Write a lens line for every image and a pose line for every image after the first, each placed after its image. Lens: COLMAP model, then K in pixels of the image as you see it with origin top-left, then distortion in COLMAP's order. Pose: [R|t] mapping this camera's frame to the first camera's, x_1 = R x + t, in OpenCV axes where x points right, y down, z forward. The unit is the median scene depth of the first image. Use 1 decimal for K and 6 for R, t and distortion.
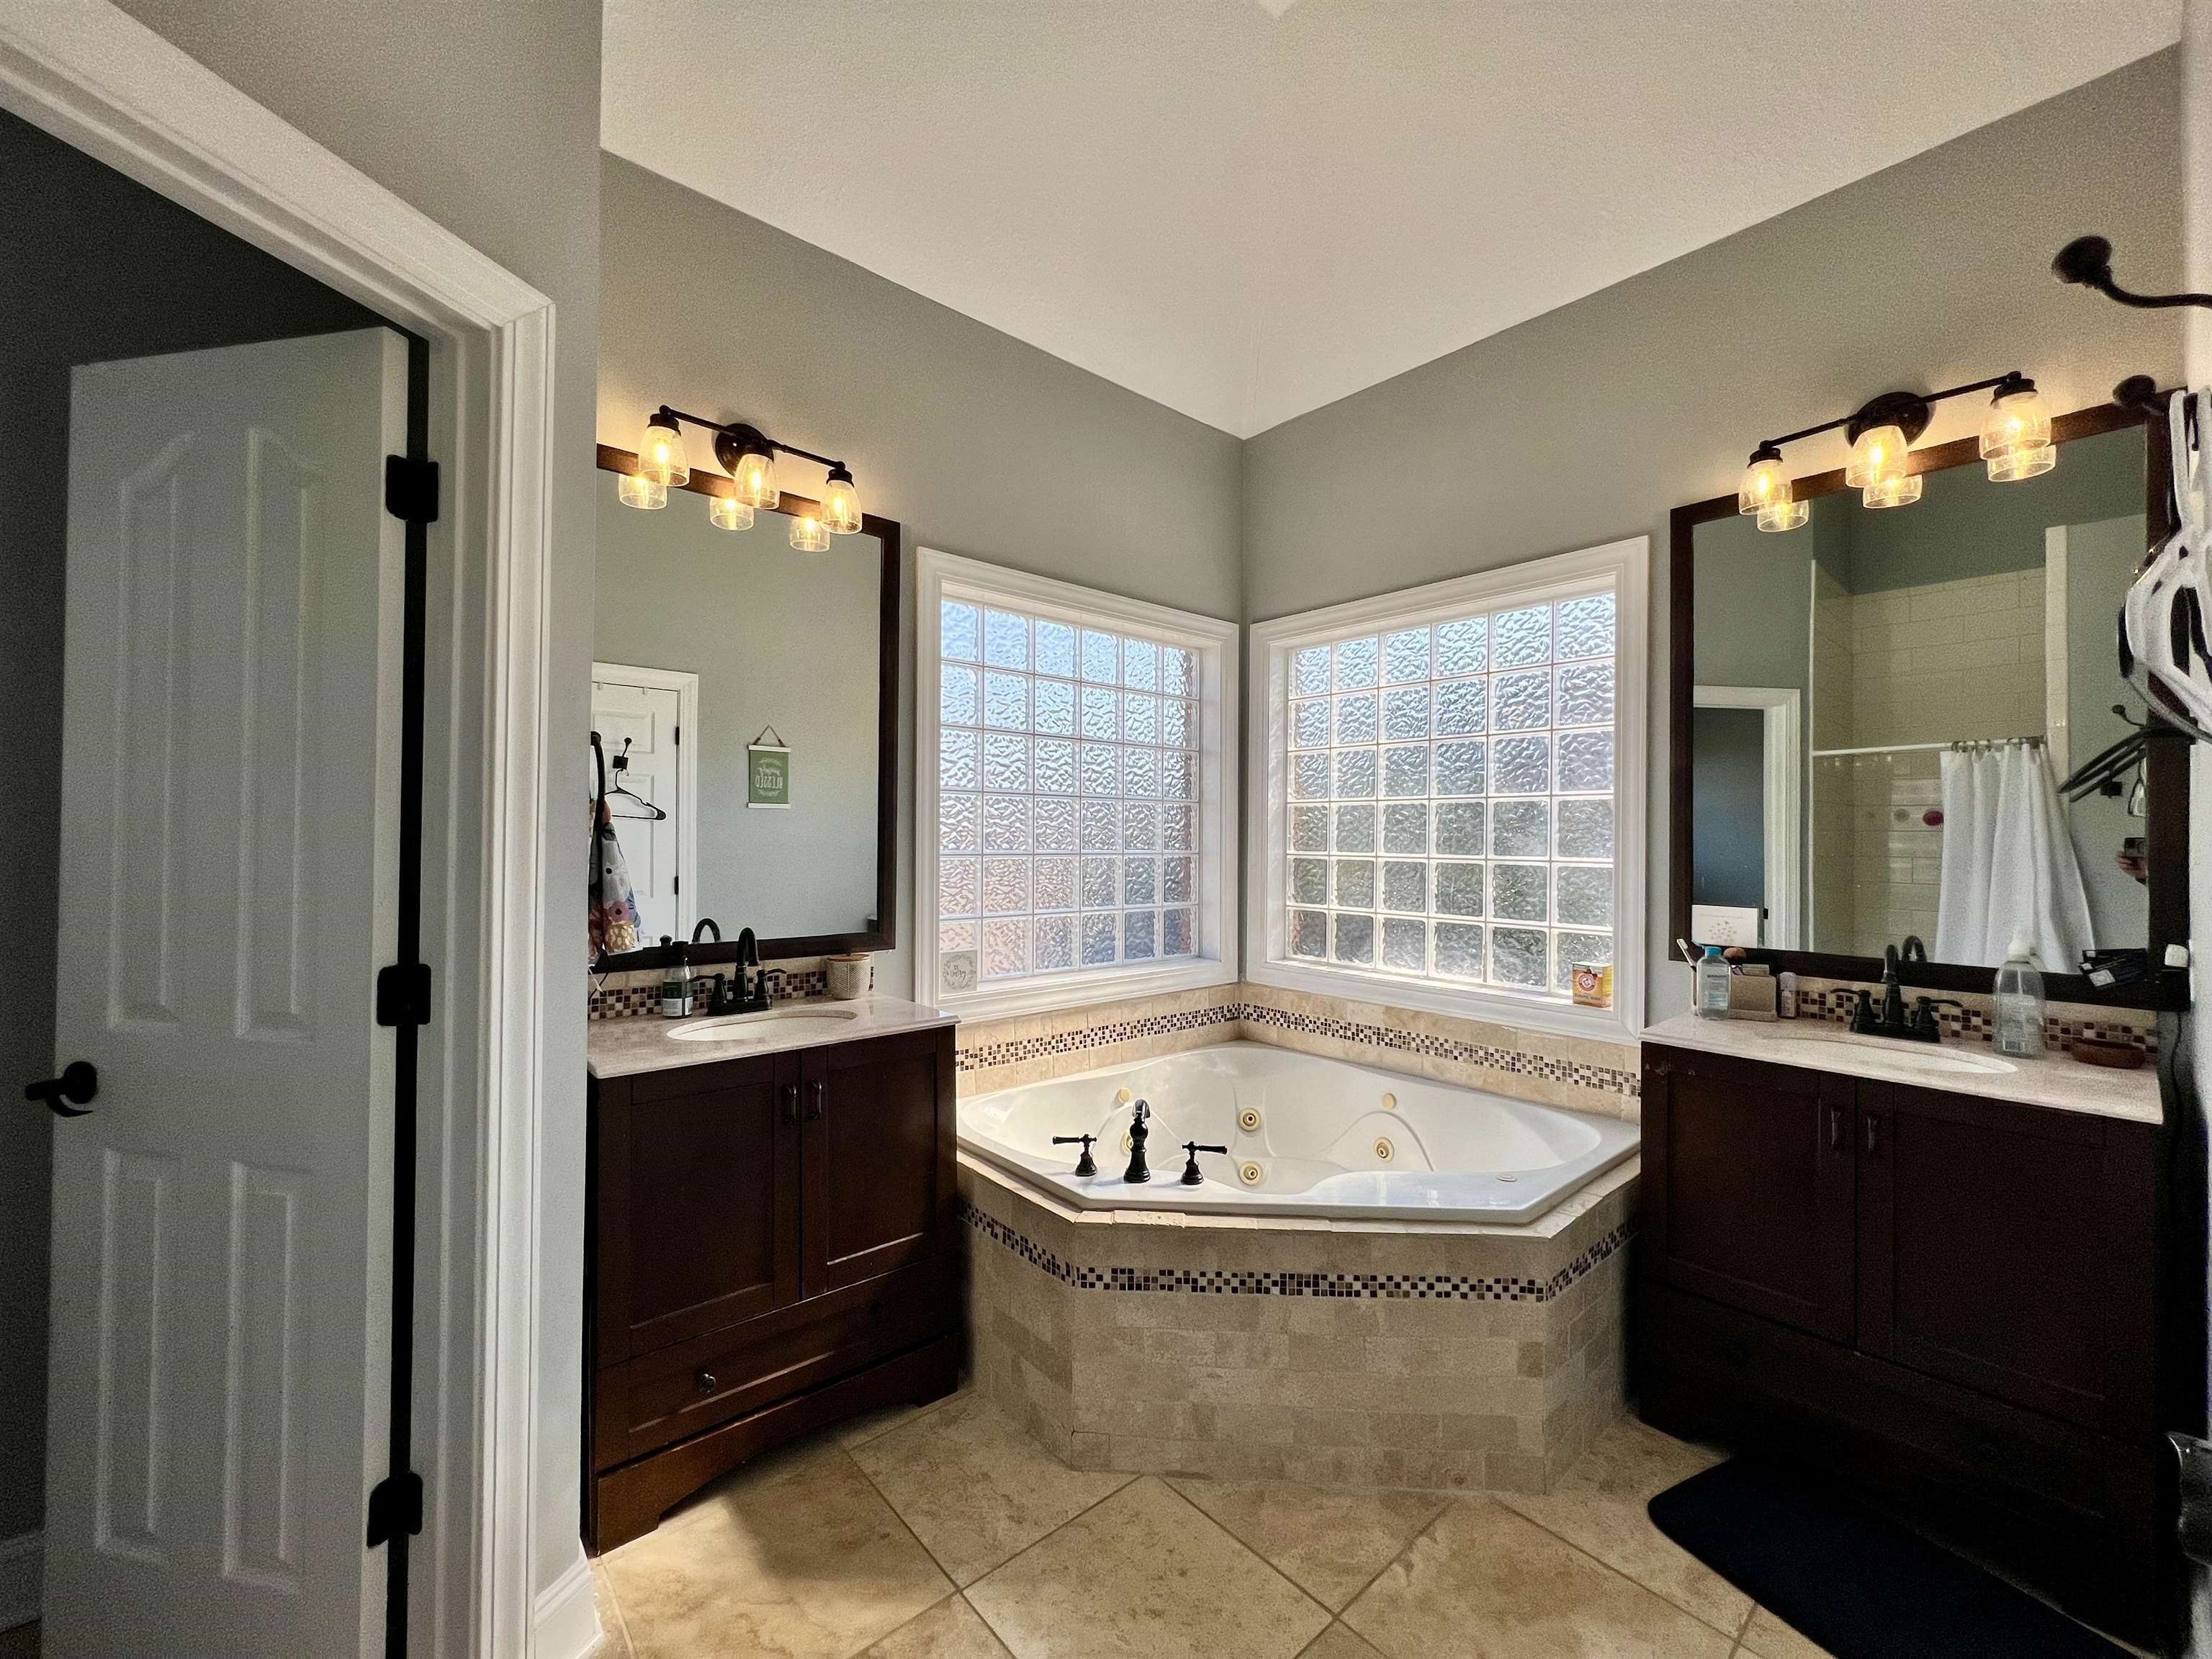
lens RADIAL K [[890.2, 0, 1106.0], [0, 890.2, 829.5], [0, 0, 1]] dist [0.012478, 0.000003]
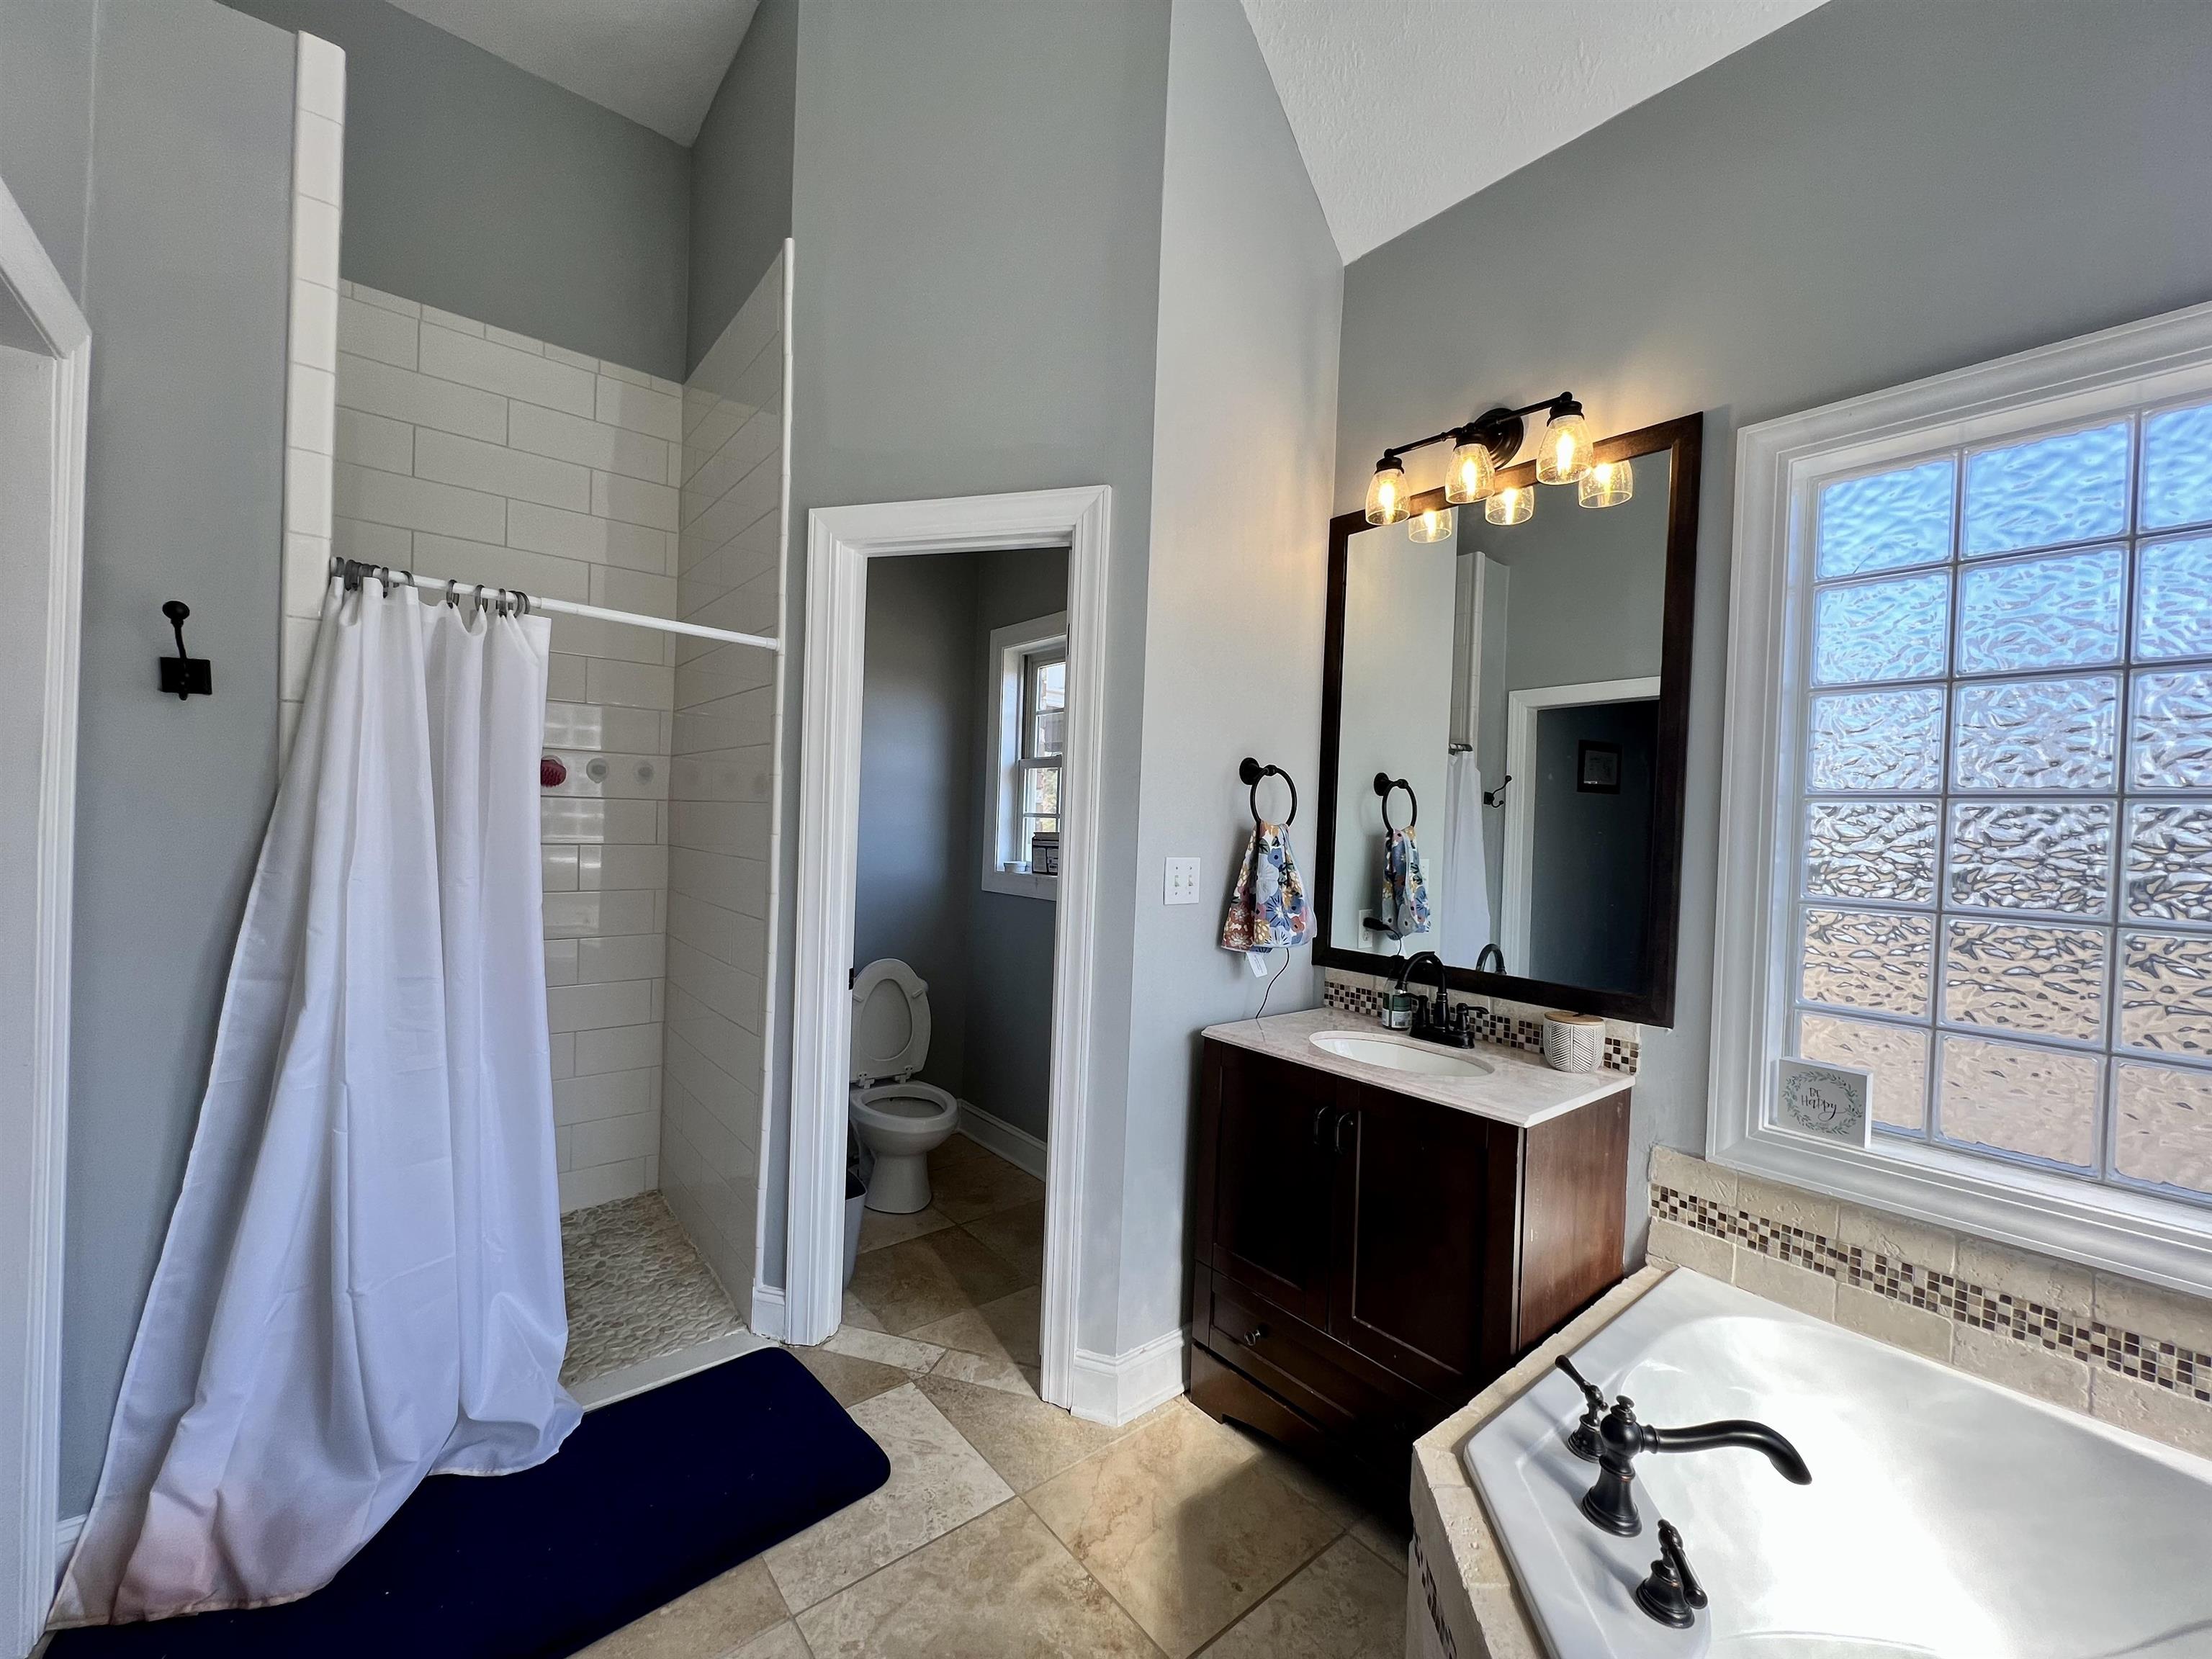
lens RADIAL K [[876.6, 0, 1106.0], [0, 876.6, 829.5], [0, 0, 1]] dist [-0.001405, -0.000133]
pose [[-0.019357, -0.008446, -0.999777, 0.510668], [-0.030812, 0.999494, -0.007847, -0.001986], [0.999338, 0.030653, -0.019608, 0.633304]]
